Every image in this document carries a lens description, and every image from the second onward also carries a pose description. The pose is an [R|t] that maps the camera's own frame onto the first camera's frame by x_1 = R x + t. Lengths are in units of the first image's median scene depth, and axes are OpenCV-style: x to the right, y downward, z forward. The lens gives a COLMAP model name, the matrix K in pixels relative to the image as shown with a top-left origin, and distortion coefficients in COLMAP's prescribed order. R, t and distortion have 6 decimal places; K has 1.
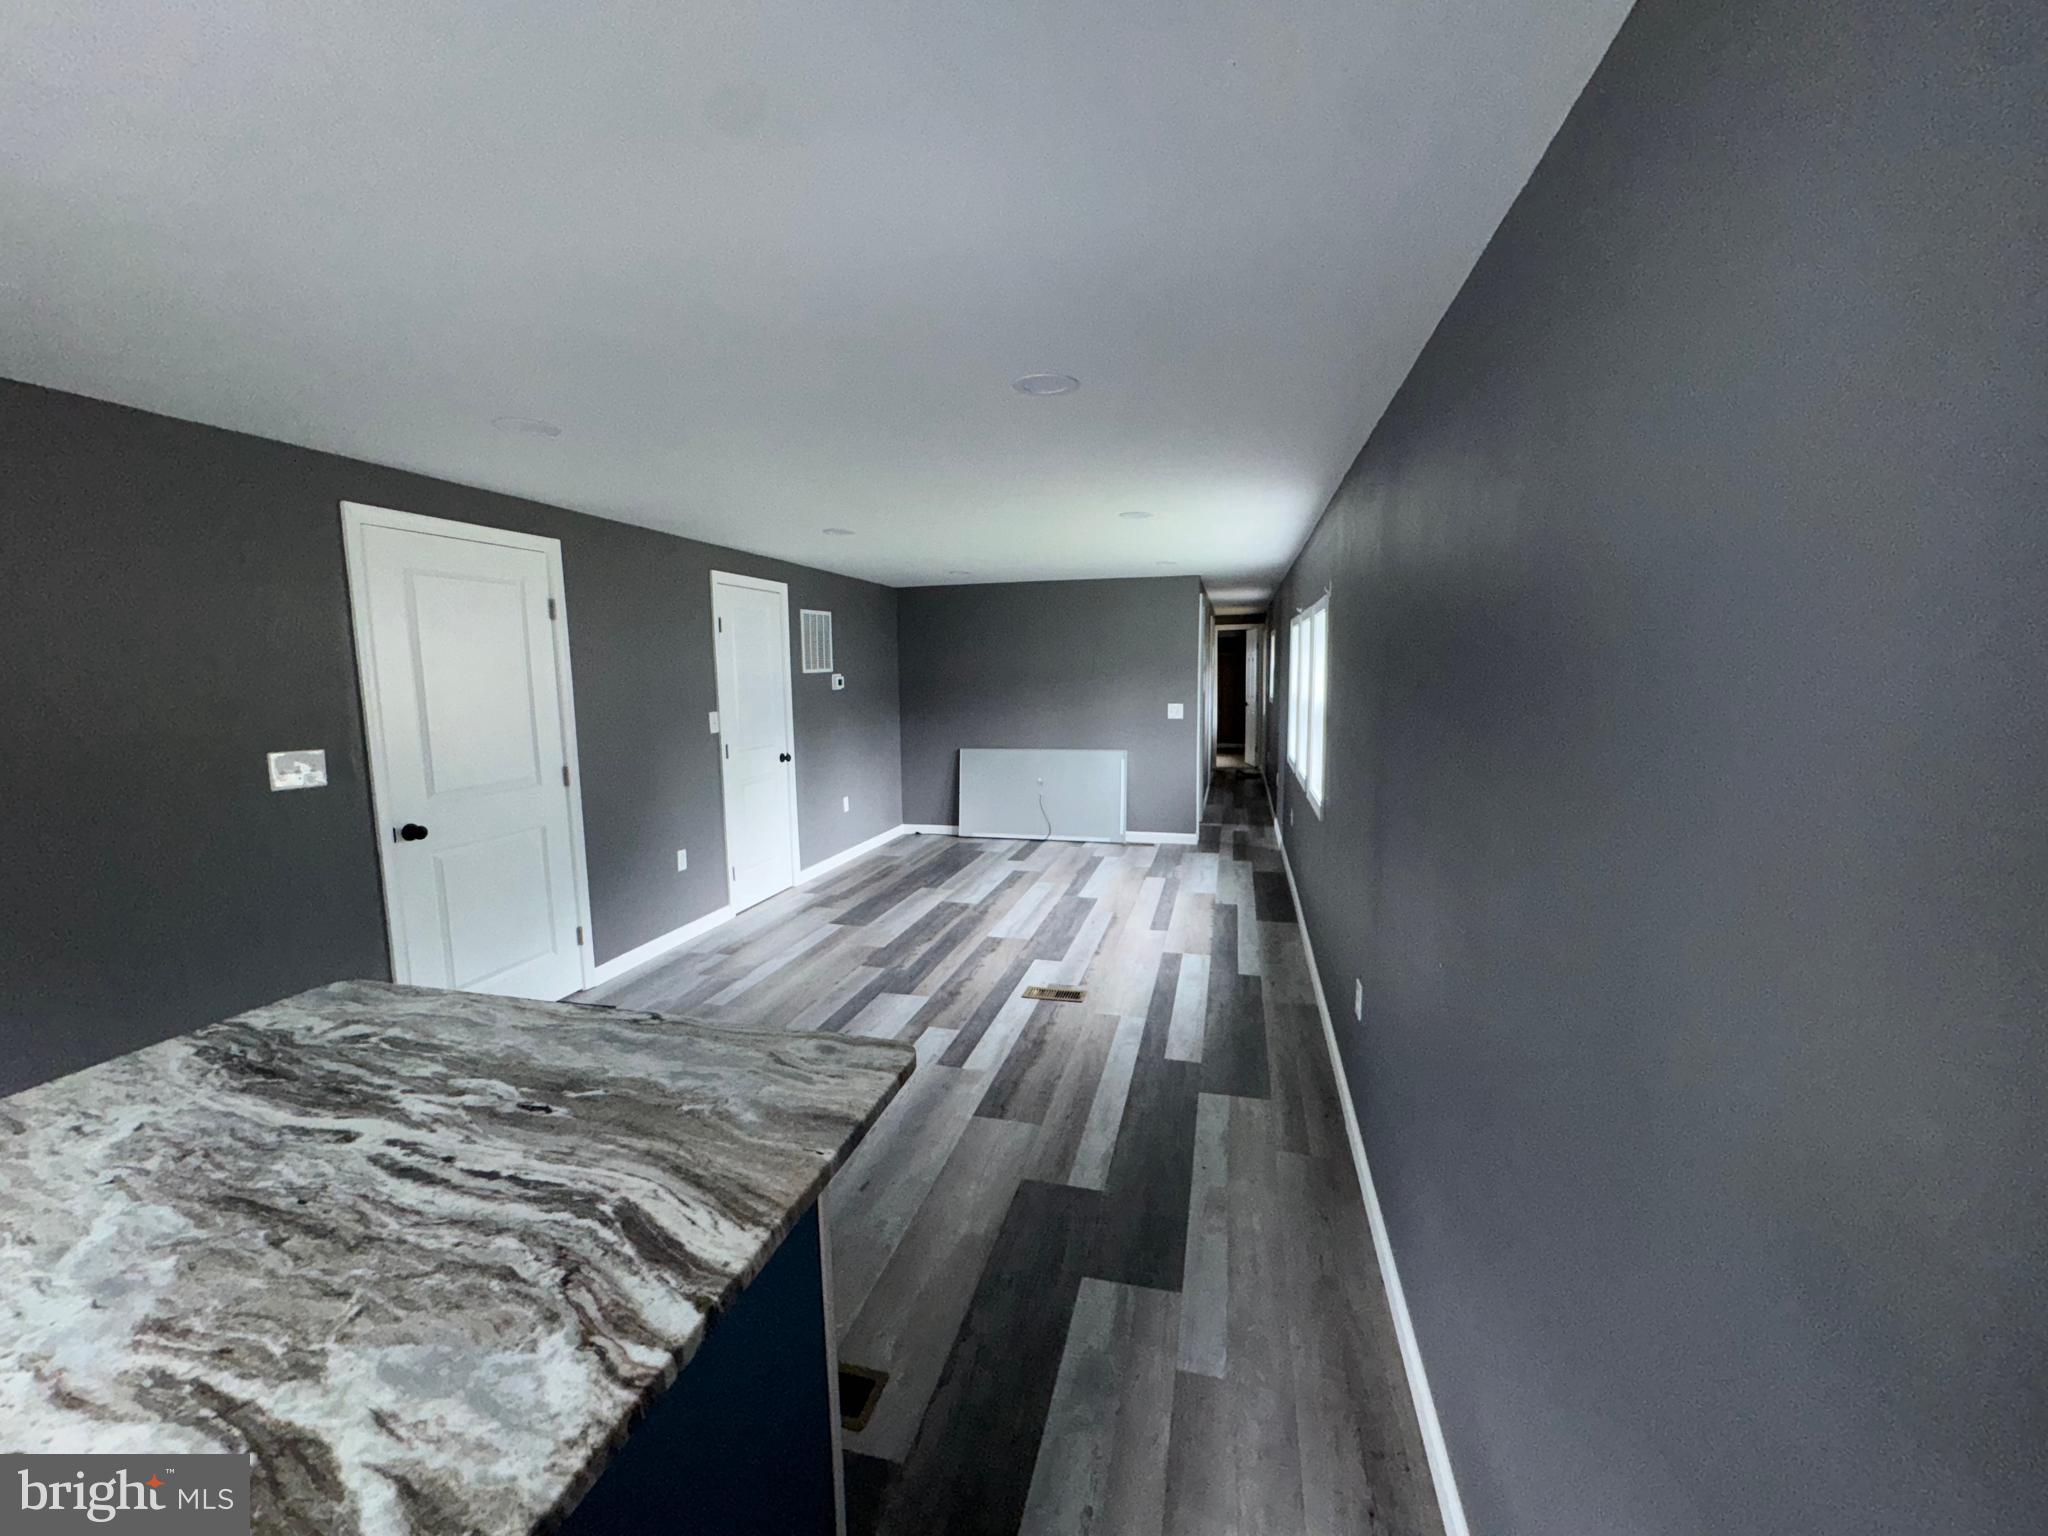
lens RADIAL K [[819.8, 0, 1021.8], [0, 819.8, 767.0], [0, 0, 1]] dist [-0.003110, 0.000757]
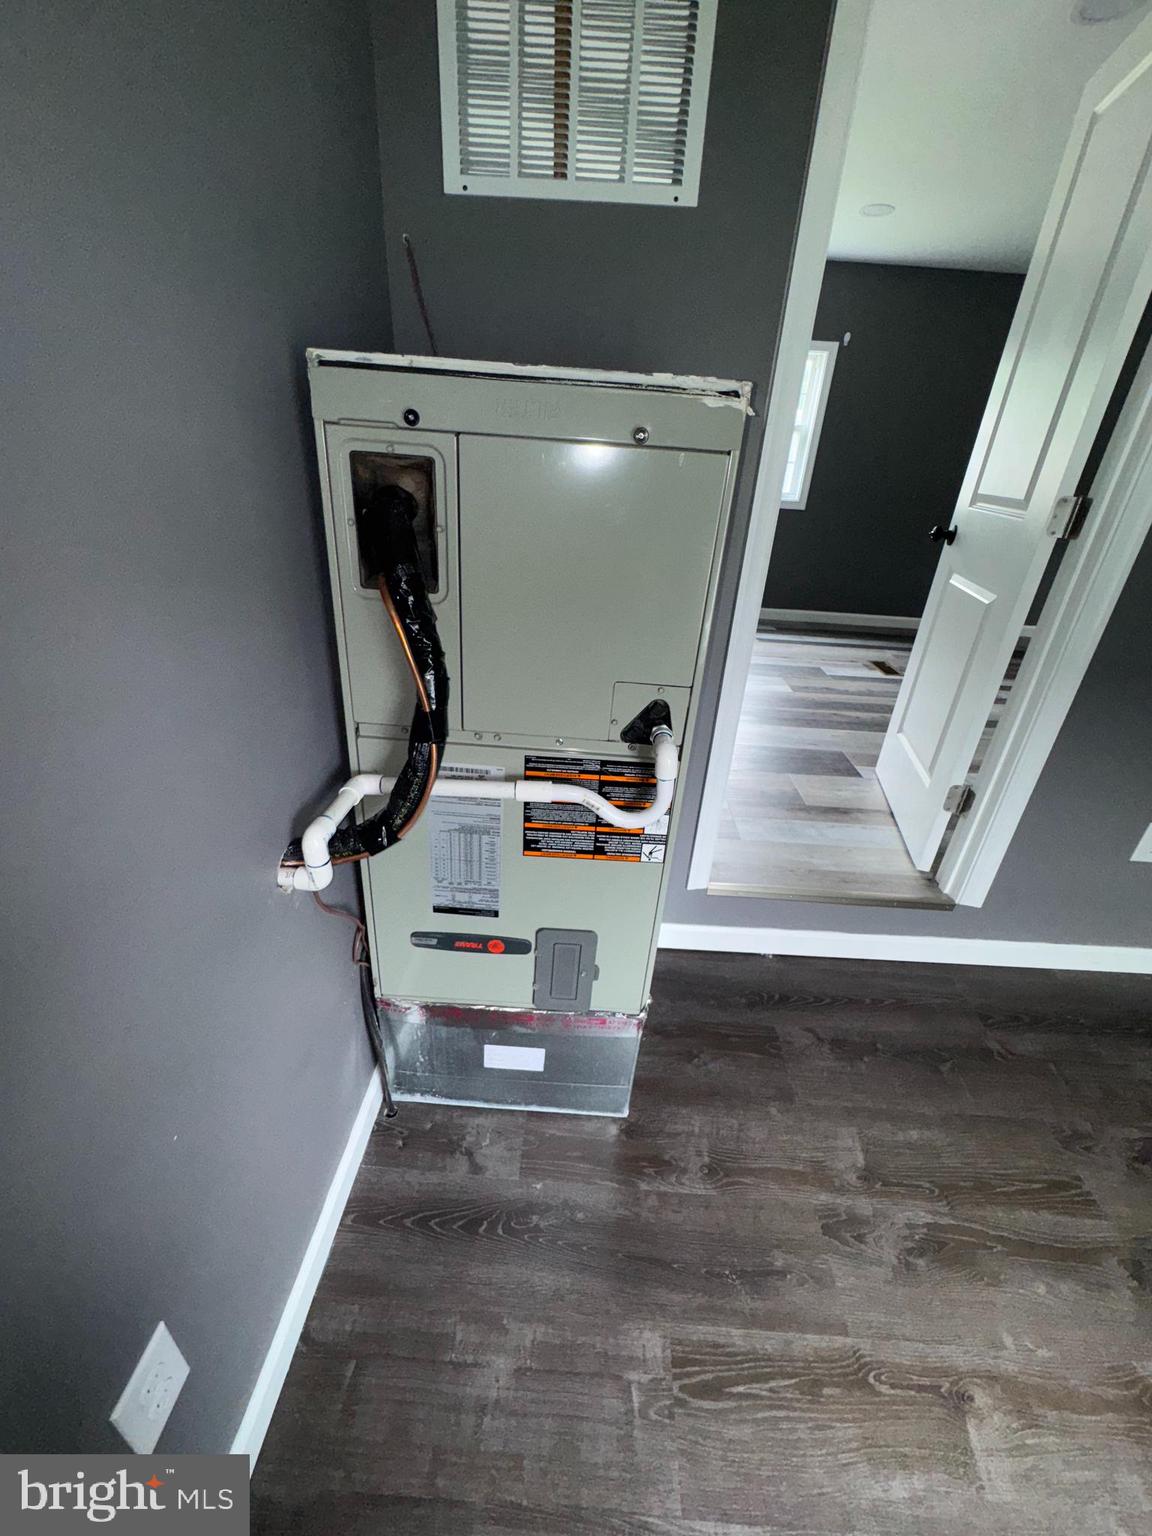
lens RADIAL K [[614.9, 0, 579.4], [0, 614.9, 770.2], [0, 0, 1]] dist [-0.003110, 0.000757]
pose [[-0.224831, -0.450800, 0.863846, -0.660889], [0.060960, 0.878300, 0.474208, -0.068770], [-0.972489, 0.159276, -0.169988, 1.412078]]
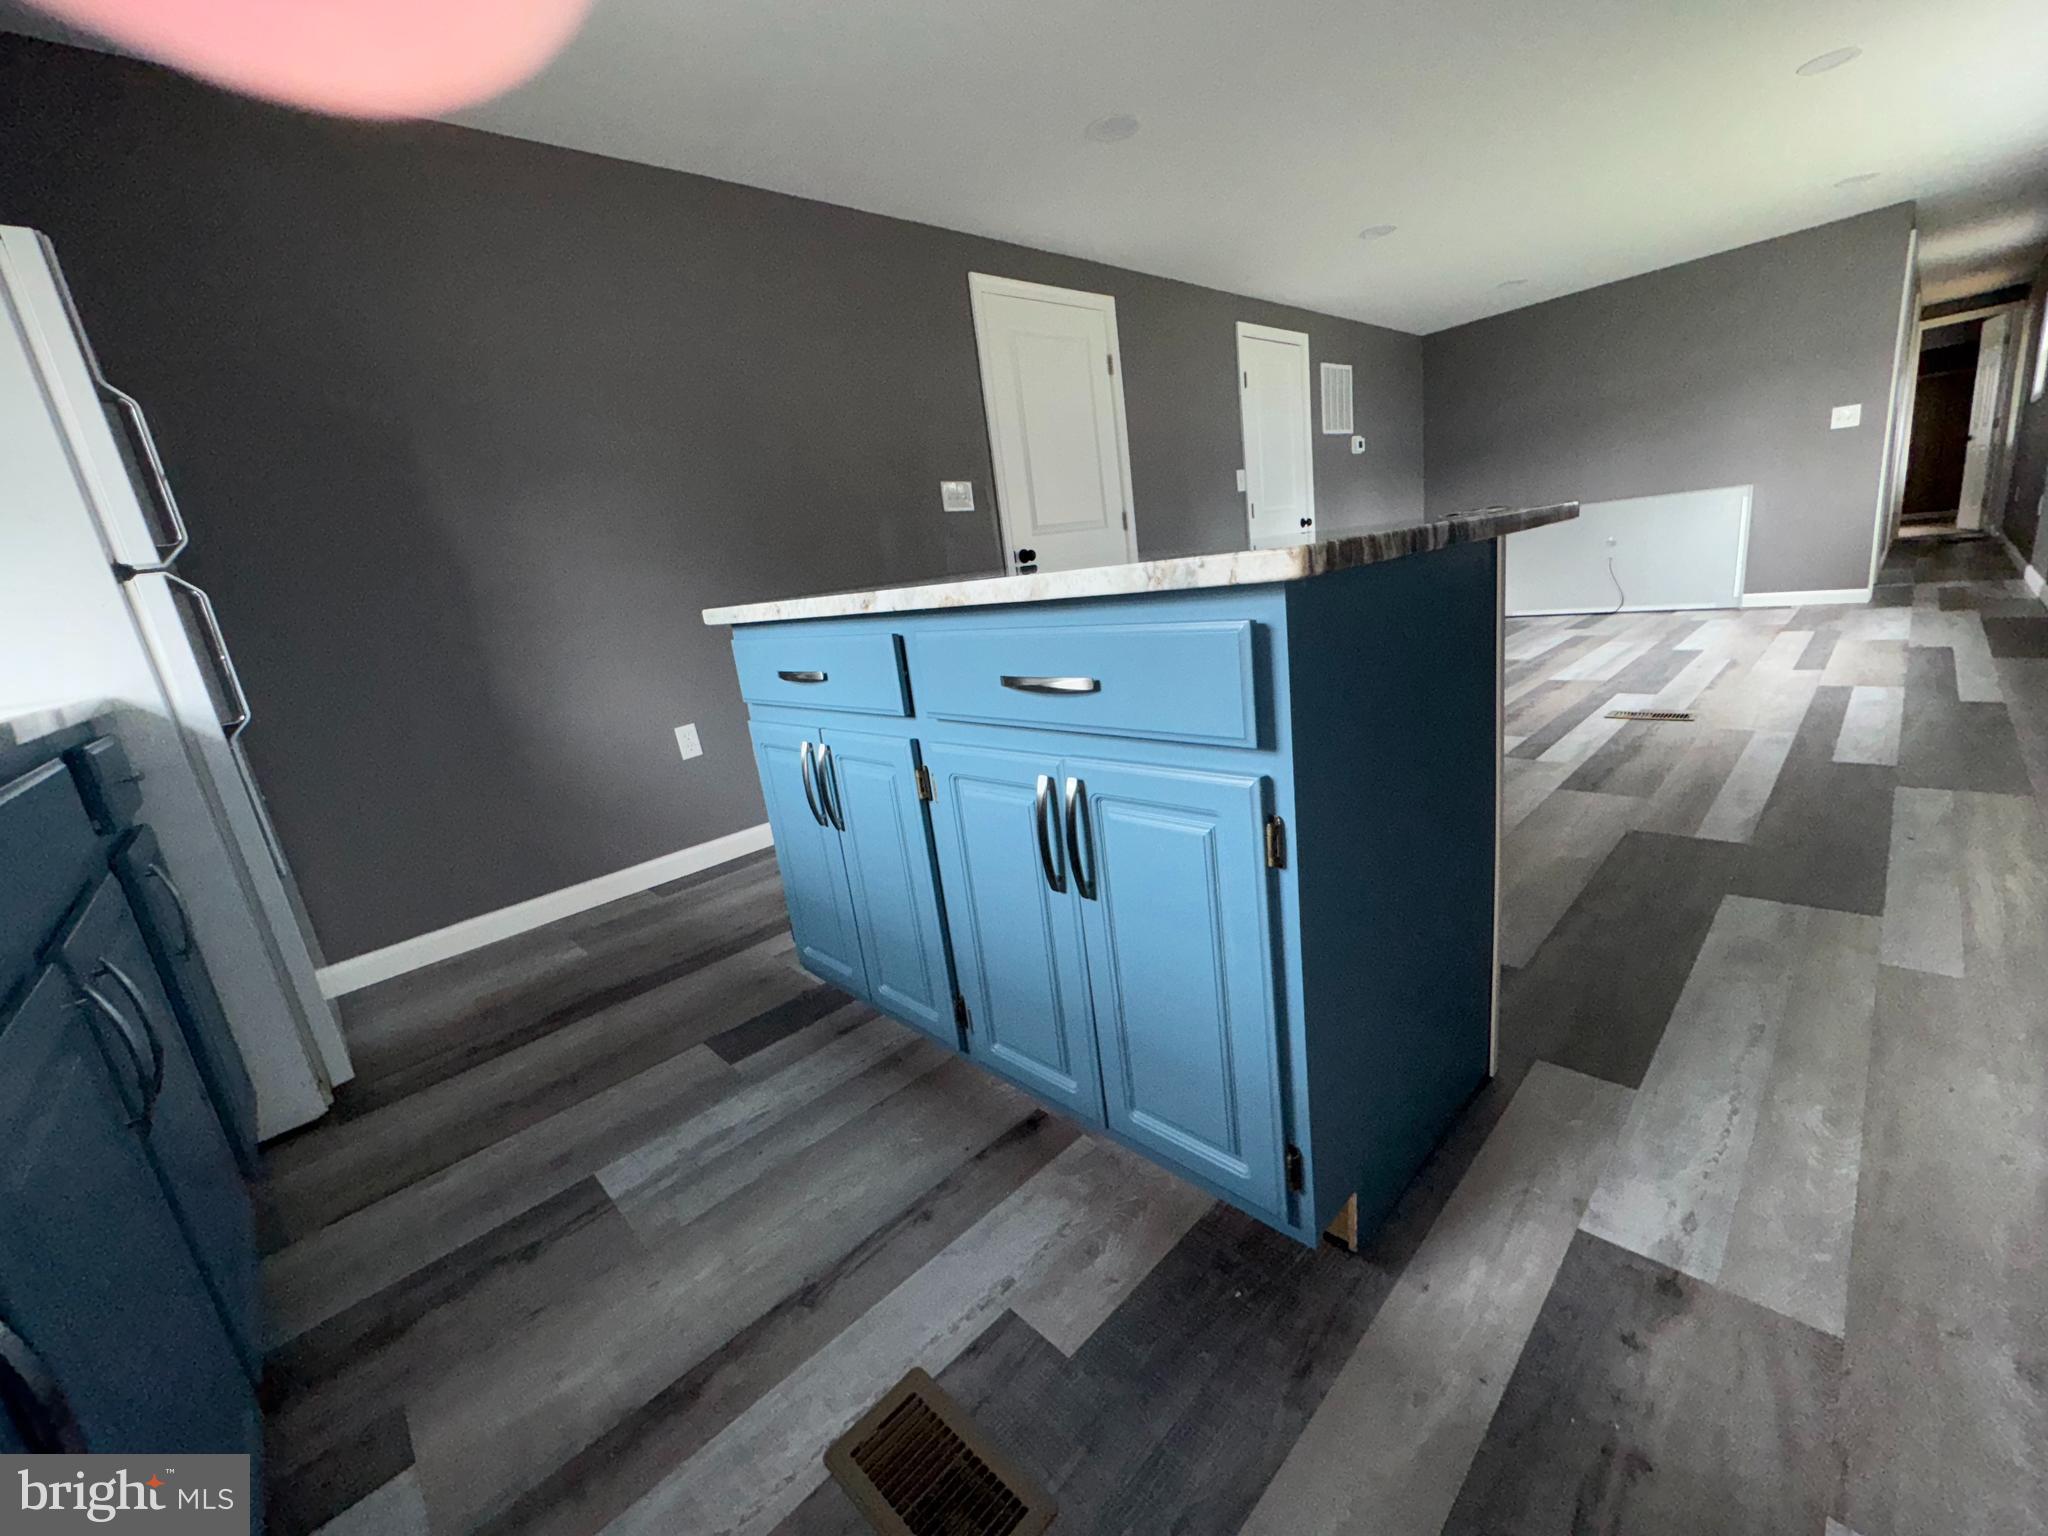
lens RADIAL K [[819.8, 0, 1025.1], [0, 819.8, 762.9], [0, 0, 1]] dist [-0.003110, 0.000757]
pose [[0.844944, 0.035082, -0.533703, -0.045832], [0.050590, 0.988130, 0.145047, 0.142028], [0.532456, -0.149557, 0.833140, -0.059194]]
